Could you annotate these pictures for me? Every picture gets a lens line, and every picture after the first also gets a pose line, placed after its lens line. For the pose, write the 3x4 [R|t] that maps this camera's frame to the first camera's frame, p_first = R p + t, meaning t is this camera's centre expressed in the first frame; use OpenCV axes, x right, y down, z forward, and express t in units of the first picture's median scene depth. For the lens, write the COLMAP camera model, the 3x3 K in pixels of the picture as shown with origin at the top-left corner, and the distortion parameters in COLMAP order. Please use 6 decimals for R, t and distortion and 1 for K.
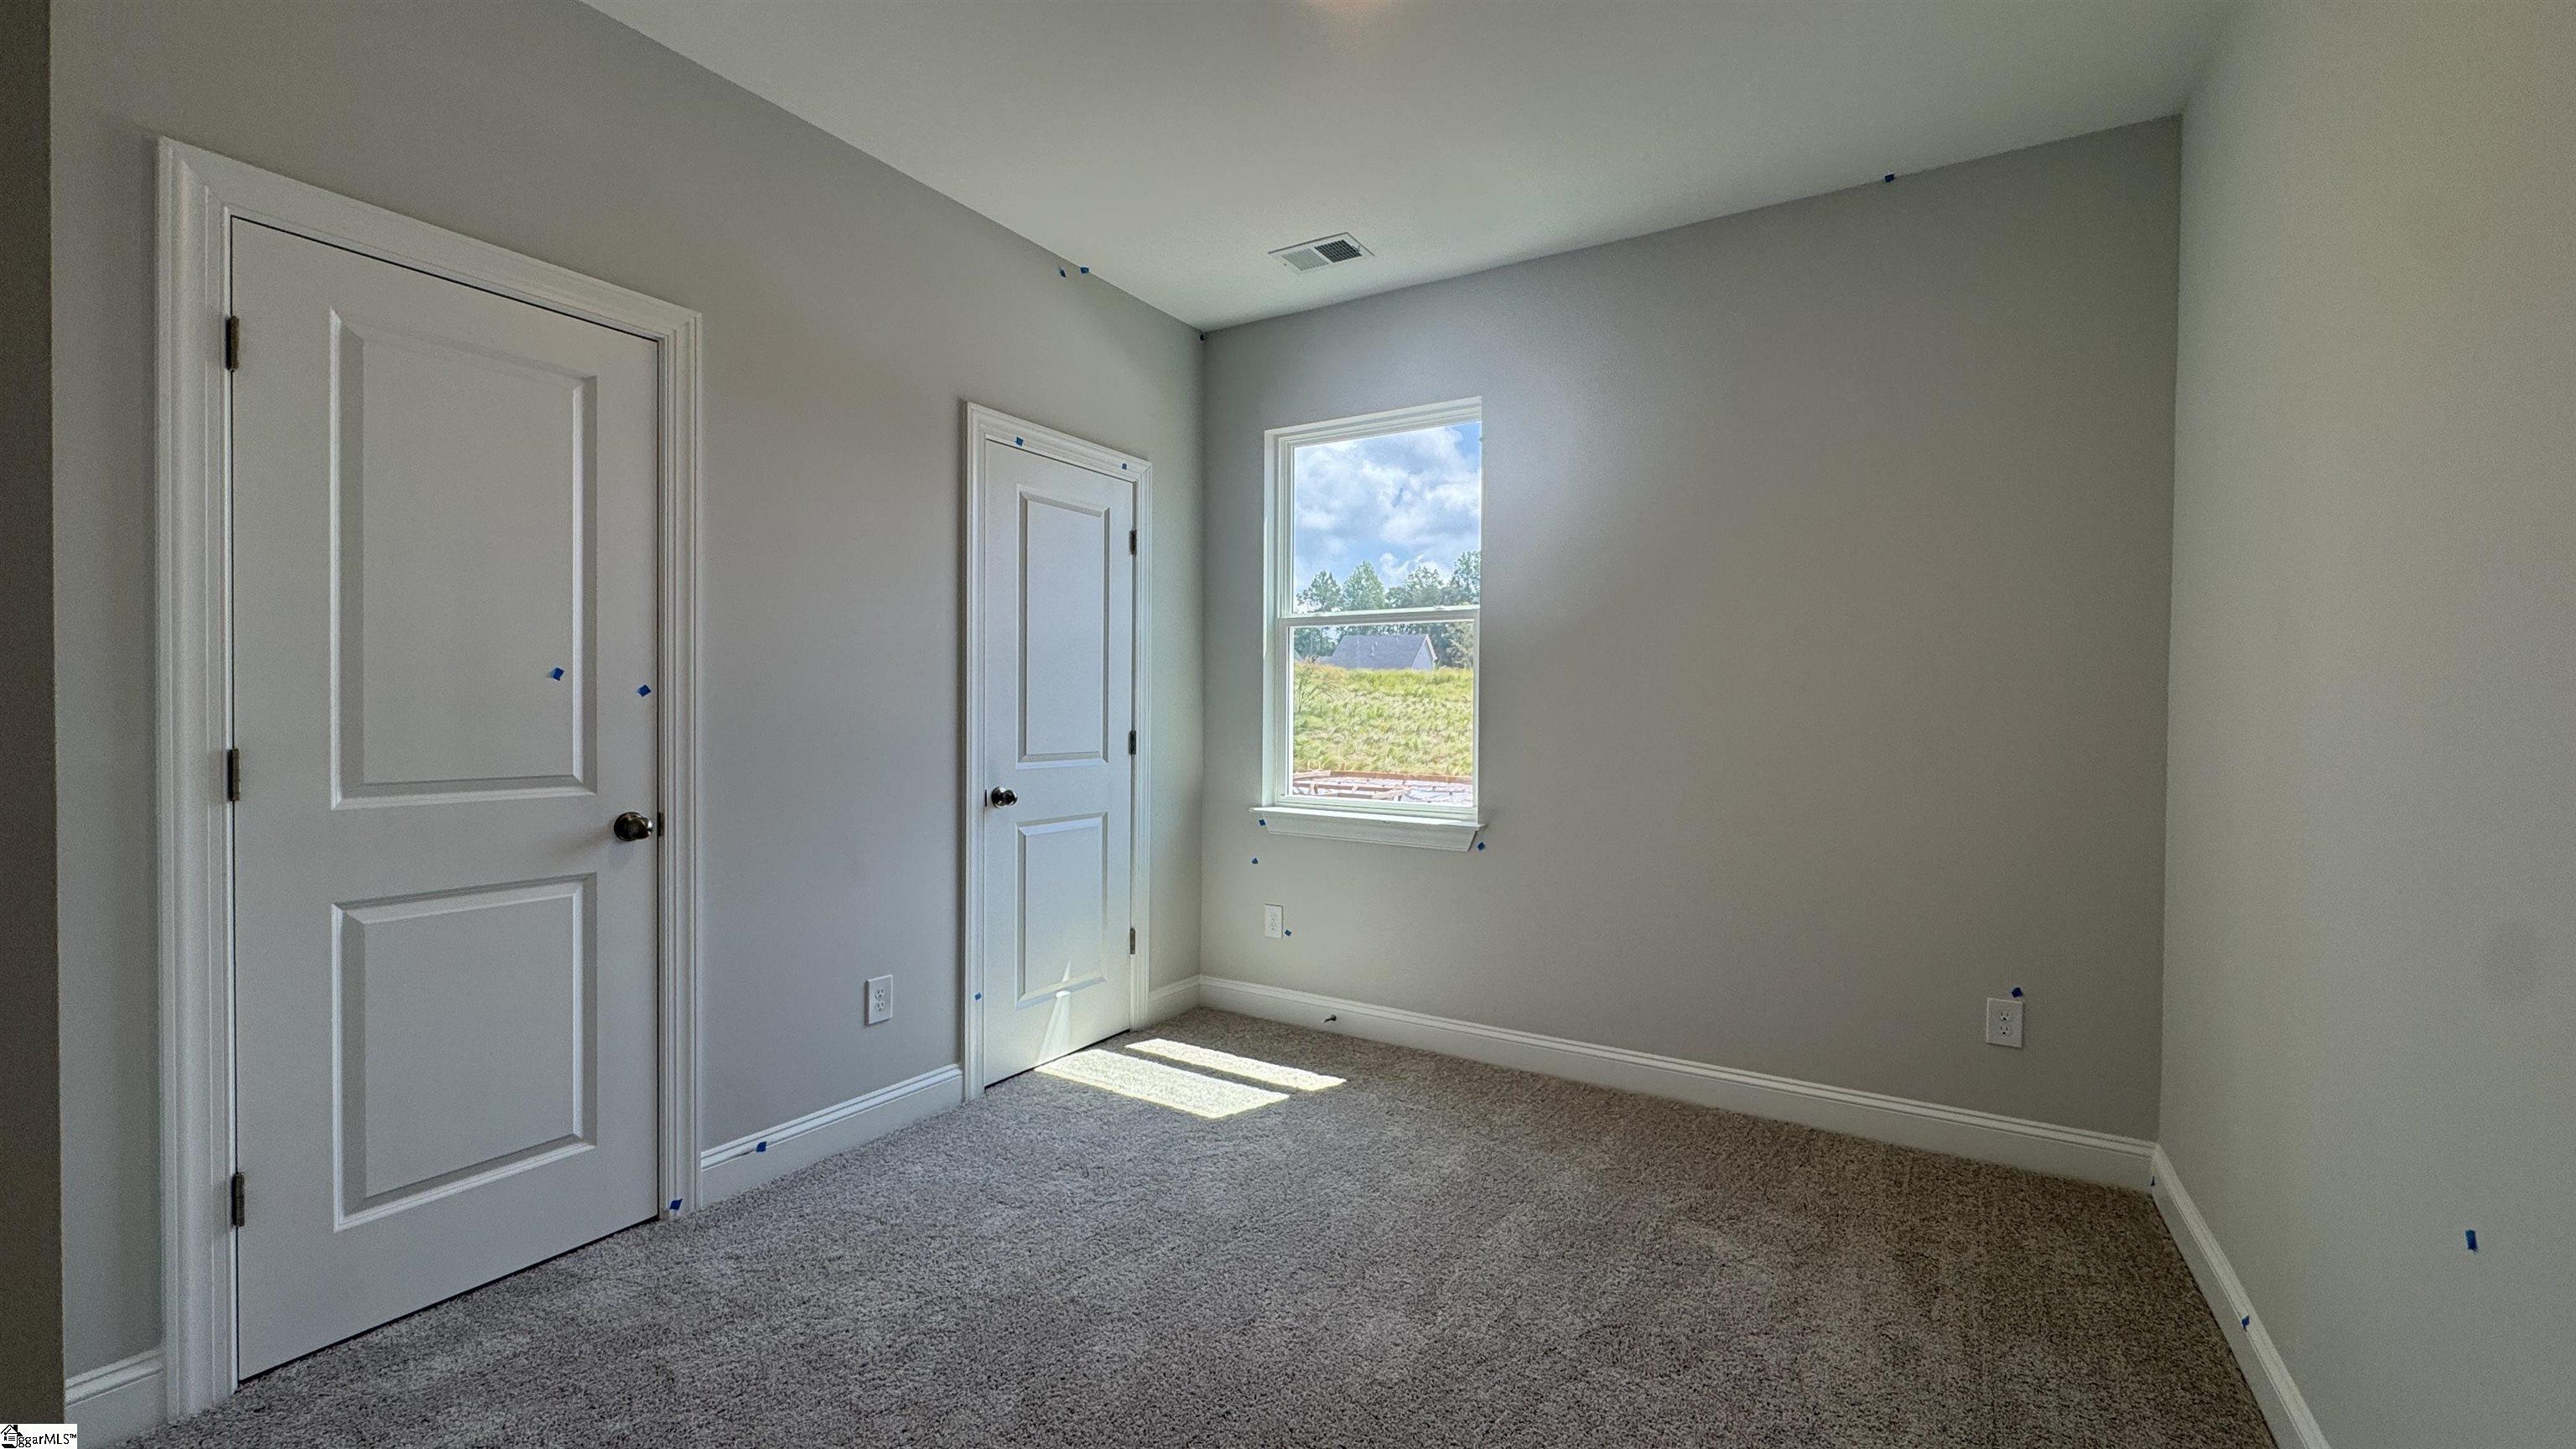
lens RADIAL K [[1030.8, 0, 1288.0], [0, 1030.8, 724.5], [0, 0, 1]] dist [-0.001623, -0.000088]
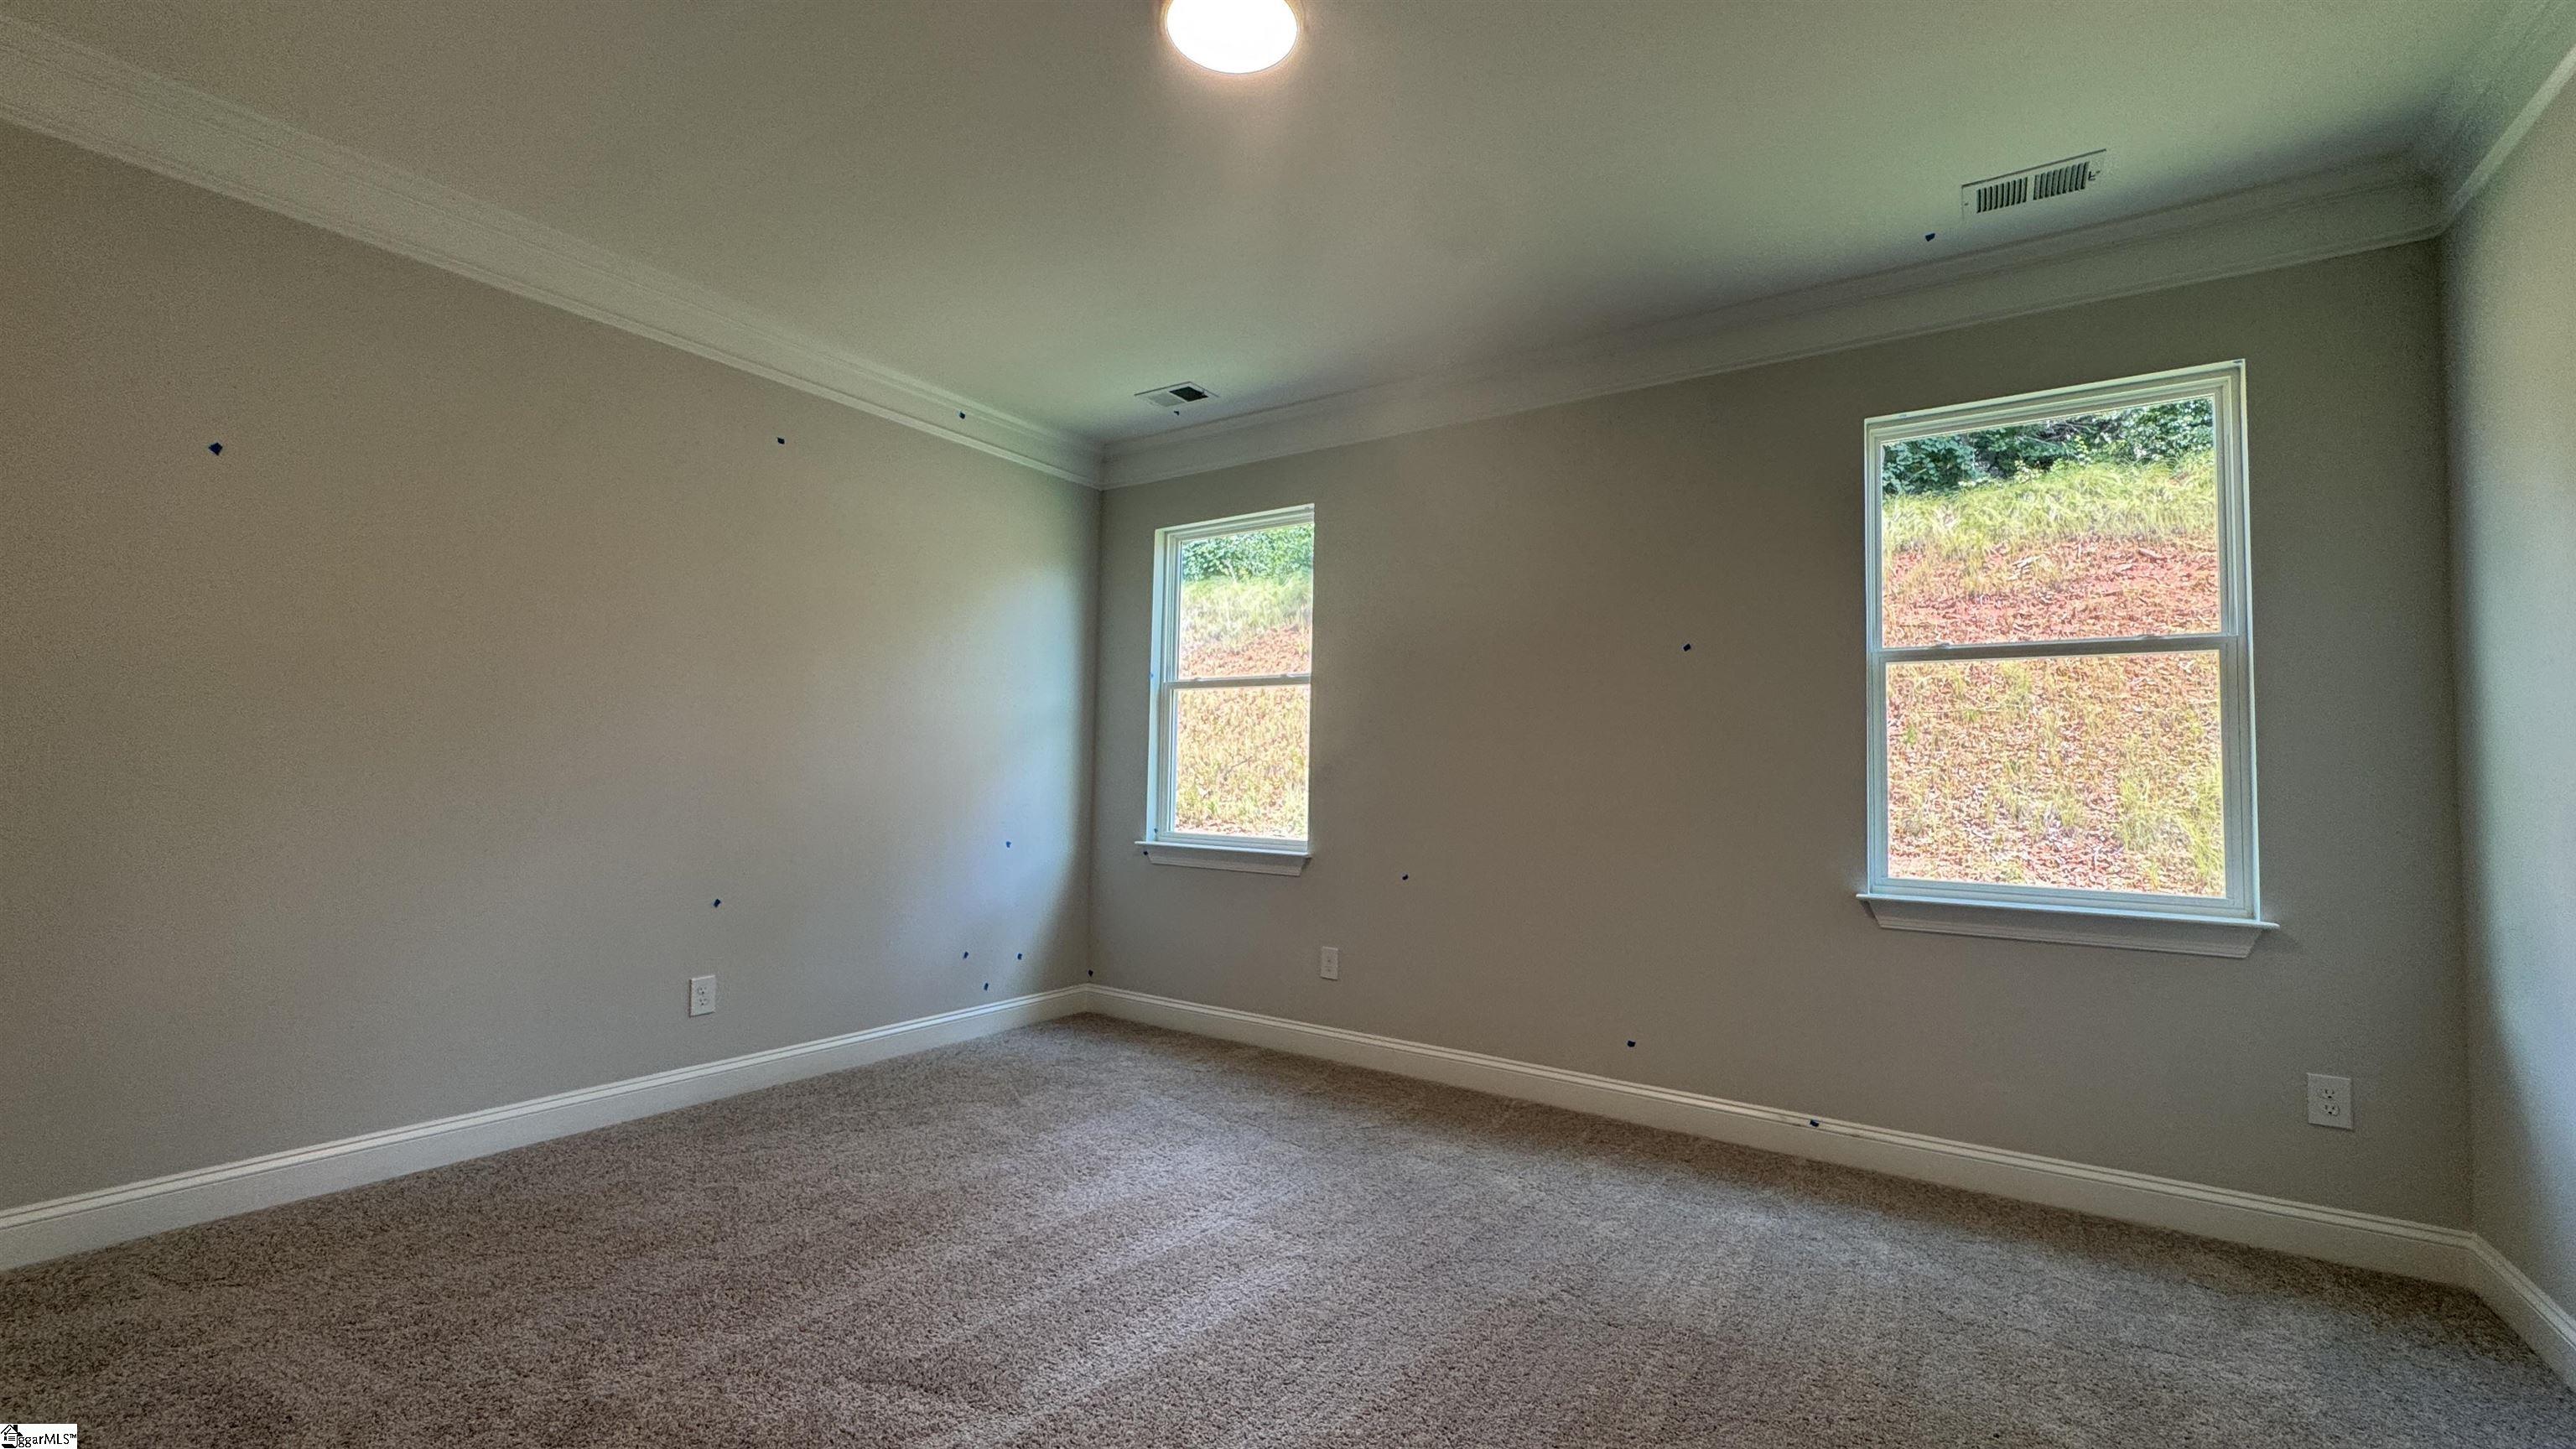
lens RADIAL K [[1094.0, 0, 1438.2], [0, 1094.0, 677.5], [0, 0, 1]] dist [-0.000418, -0.000074]
pose [[0.999273, -0.007756, -0.037320, 0.574555], [0.004906, 0.997107, -0.075855, -0.015640], [0.037800, 0.075617, 0.996420, -0.423249]]
